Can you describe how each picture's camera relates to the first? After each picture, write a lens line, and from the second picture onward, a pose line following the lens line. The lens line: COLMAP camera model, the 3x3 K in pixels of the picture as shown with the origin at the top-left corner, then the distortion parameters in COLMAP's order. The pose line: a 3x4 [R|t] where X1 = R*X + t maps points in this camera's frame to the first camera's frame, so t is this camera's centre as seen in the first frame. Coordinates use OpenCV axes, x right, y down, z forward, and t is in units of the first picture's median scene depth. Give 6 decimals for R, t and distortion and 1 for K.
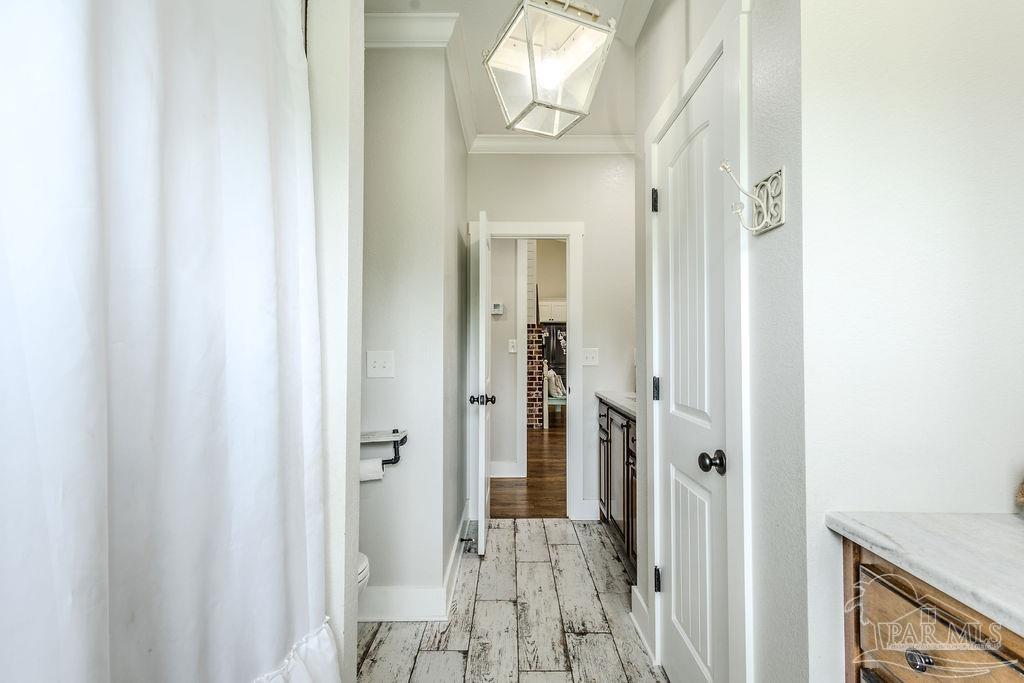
lens RADIAL K [[470.4, 0, 512.9], [0, 470.4, 342.2], [0, 0, 1]] dist [0.011770, 0.002120]
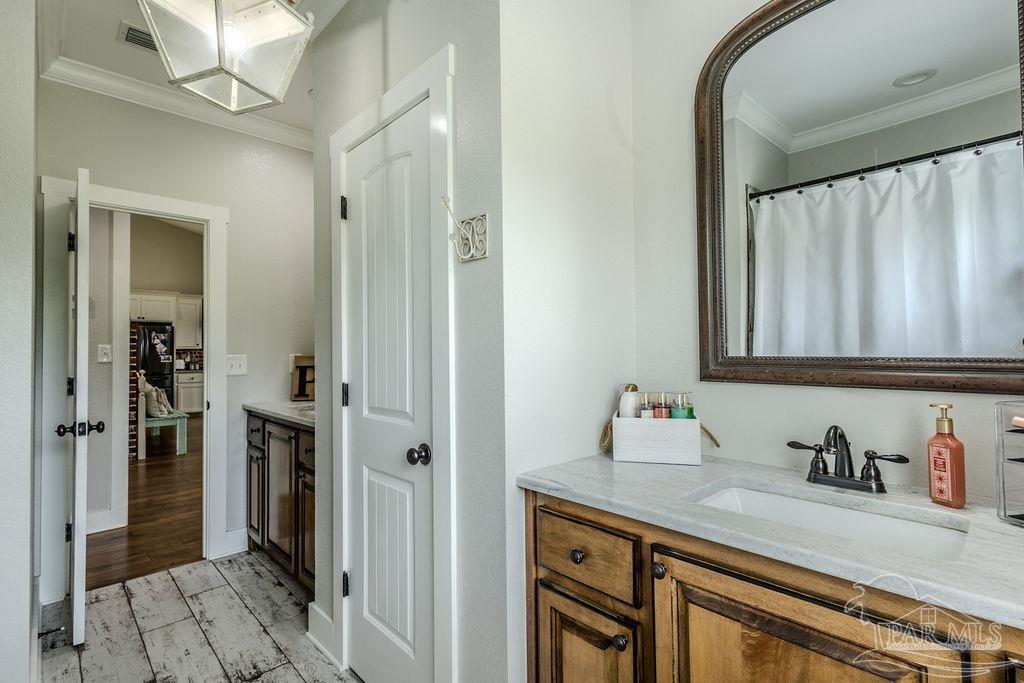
lens RADIAL K [[481.9, 0, 512.0], [0, 481.9, 344.0], [0, 0, 1]] dist [0.013439, 0.000857]
pose [[0.730692, 0.001313, 0.682706, -0.137909], [0.002087, 0.999989, -0.004156, -0.004884], [-0.682704, 0.004462, 0.730682, 0.000547]]
